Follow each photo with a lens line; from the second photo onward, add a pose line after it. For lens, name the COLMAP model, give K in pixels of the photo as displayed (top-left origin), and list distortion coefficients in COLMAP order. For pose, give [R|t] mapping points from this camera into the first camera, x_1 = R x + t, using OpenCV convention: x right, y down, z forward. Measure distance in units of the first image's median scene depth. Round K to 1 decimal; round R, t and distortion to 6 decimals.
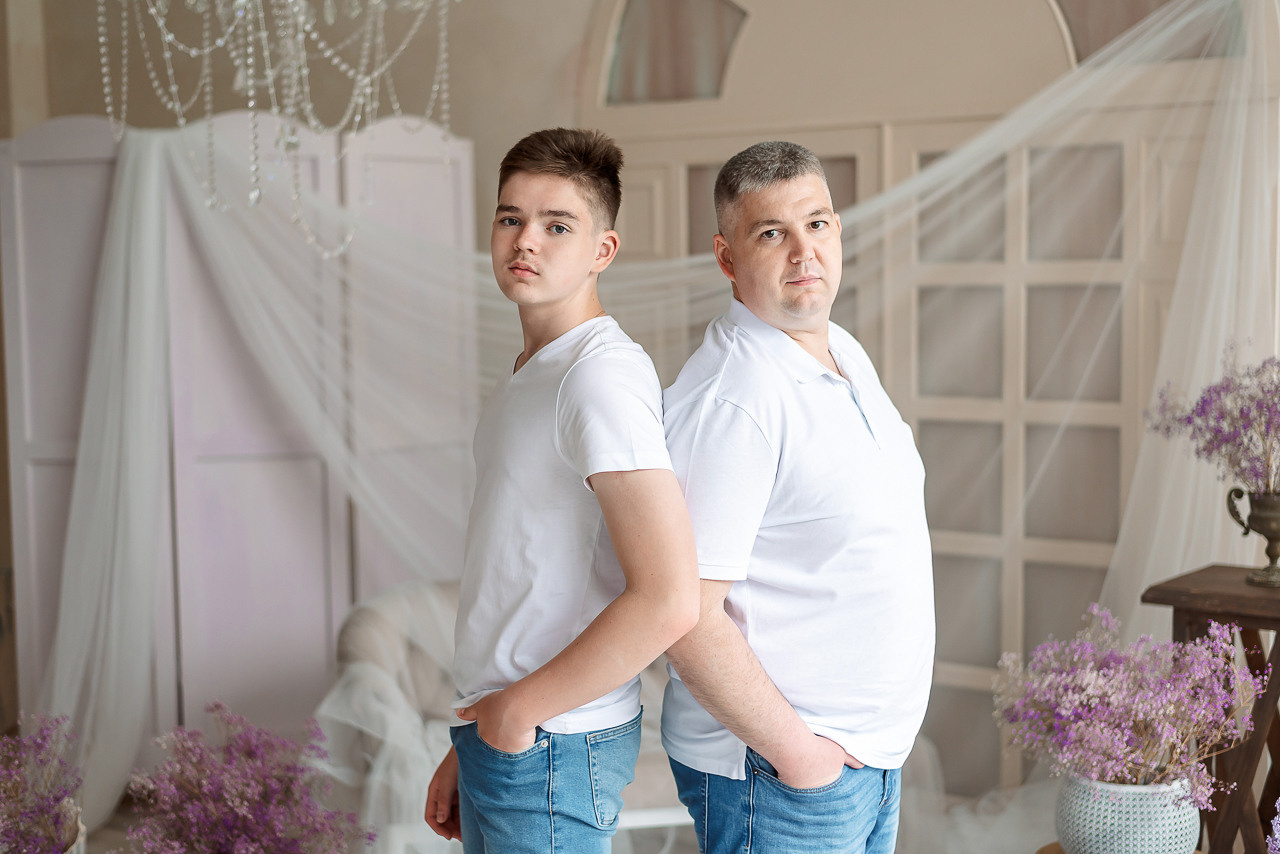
lens RADIAL K [[1856.3, 0, 640.0], [0, 1856.3, 427.0], [0, 0, 1]] dist [-0.013919, -0.010402]
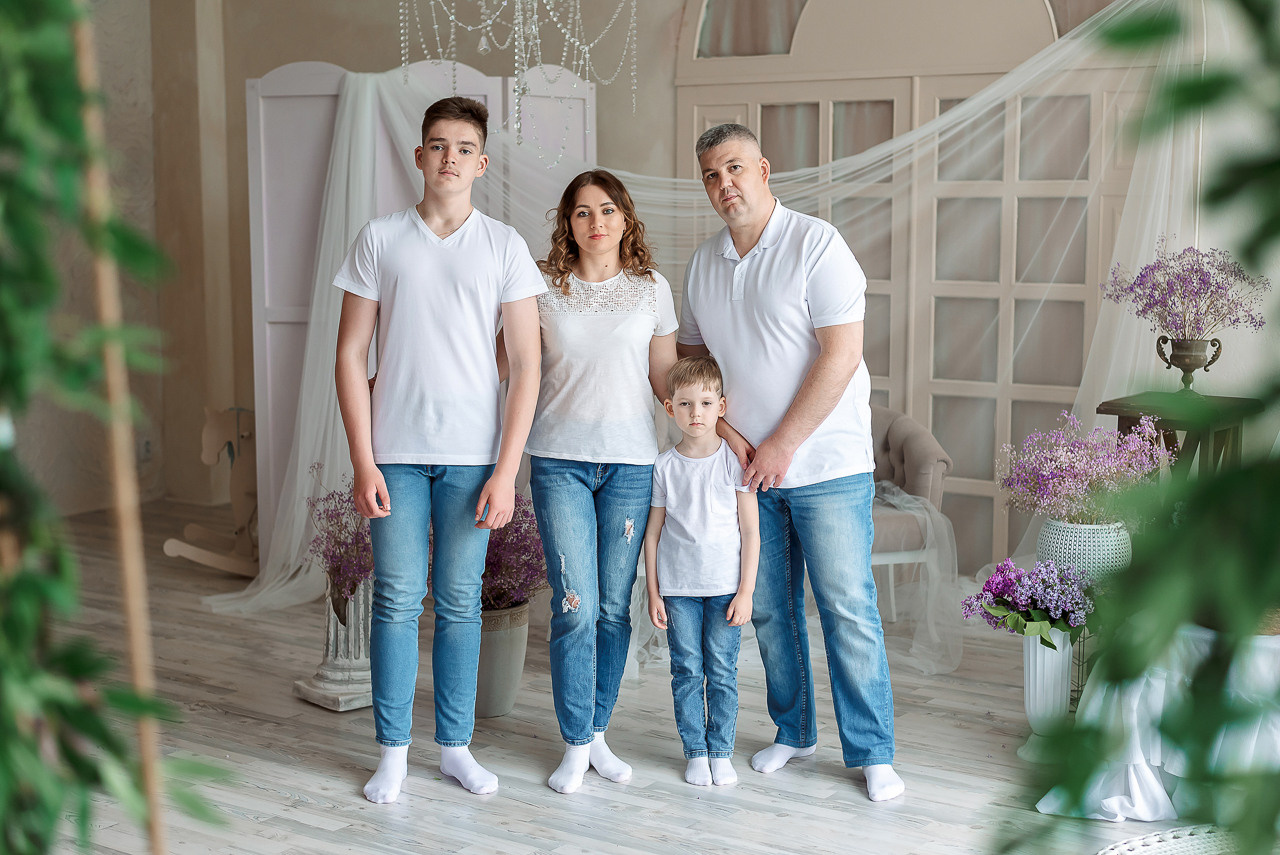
lens RADIAL K [[1856.3, 0, 640.0], [0, 1856.3, 427.5], [0, 0, 1]] dist [-0.013919, -0.010402]
pose [[0.999735, 0.010875, 0.020278, -0.118099], [-0.011659, 0.999172, 0.038986, 0.052502], [-0.019838, -0.039212, 0.999034, -0.450377]]
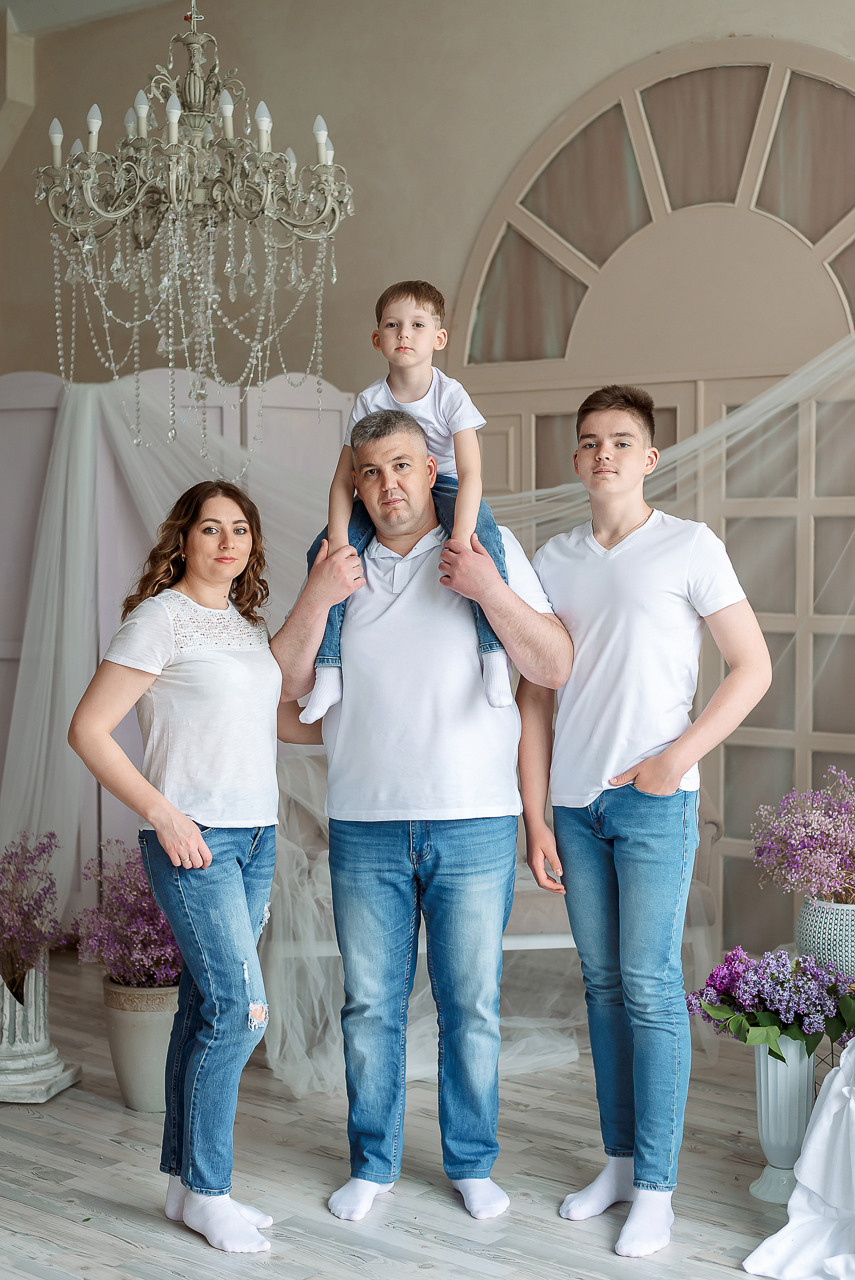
lens RADIAL K [[1929.4, 0, 427.9], [0, 1929.4, 615.4], [0, 0, 1]] dist [-0.003599, 0.067077]
pose [[0.997548, 0.011671, -0.069011, 0.059166], [-0.014343, 0.999161, -0.038348, 0.045866], [0.068506, 0.039244, 0.996879, -0.296782]]
